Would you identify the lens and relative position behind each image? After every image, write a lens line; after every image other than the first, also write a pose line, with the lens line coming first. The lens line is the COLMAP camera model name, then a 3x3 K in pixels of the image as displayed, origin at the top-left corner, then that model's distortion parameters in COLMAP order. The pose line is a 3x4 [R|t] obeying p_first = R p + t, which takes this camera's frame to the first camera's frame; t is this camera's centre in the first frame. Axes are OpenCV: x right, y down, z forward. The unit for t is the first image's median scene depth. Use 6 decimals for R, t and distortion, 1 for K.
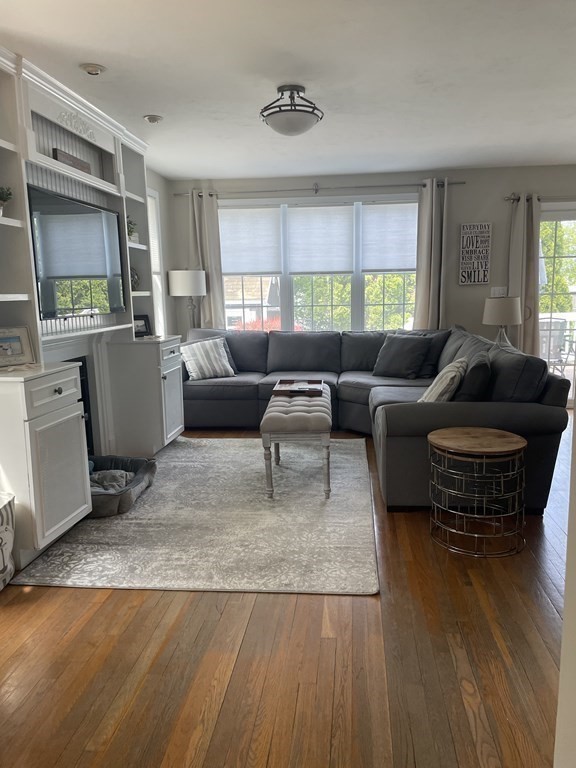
lens RADIAL K [[580.2, 0, 299.1], [0, 580.2, 388.3], [0, 0, 1]] dist [0.087703, -0.109677]
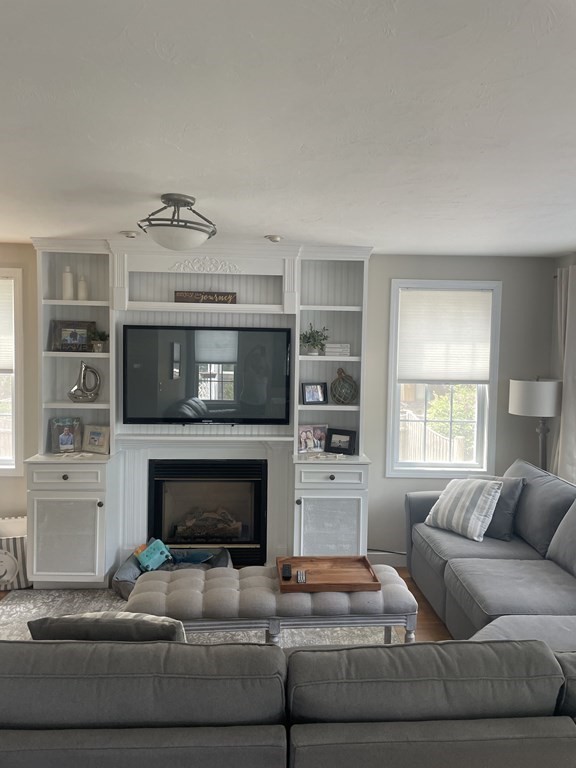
lens RADIAL K [[580.2, 0, 298.7], [0, 580.2, 379.0], [0, 0, 1]] dist [0.087703, -0.109677]
pose [[0.142842, 0.077258, -0.986726, 0.627685], [-0.185019, 0.981459, 0.050062, -0.243197], [0.972298, 0.175412, 0.154487, 0.796939]]
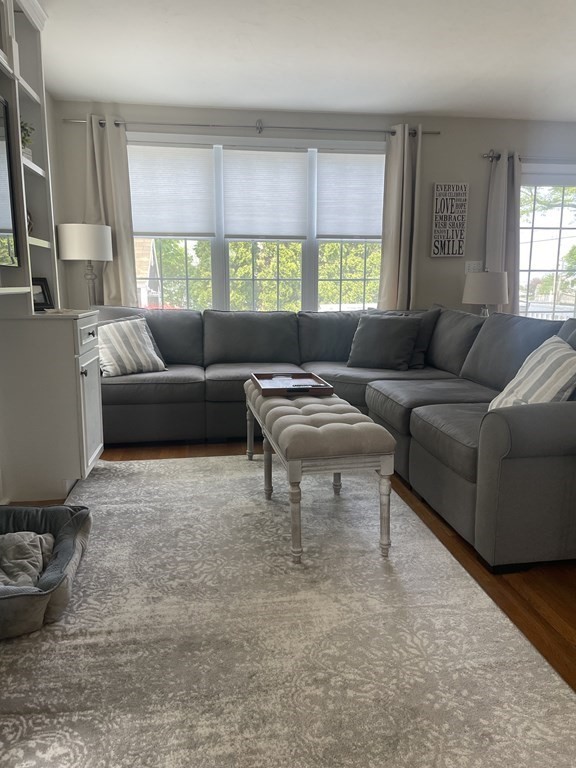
lens RADIAL K [[580.2, 0, 290.9], [0, 580.2, 379.1], [0, 0, 1]] dist [0.087703, -0.109677]
pose [[0.971771, -0.018934, 0.235165, -0.156334], [0.020653, 0.999775, -0.004848, -0.003740], [-0.235020, 0.009568, 0.971943, 0.308745]]
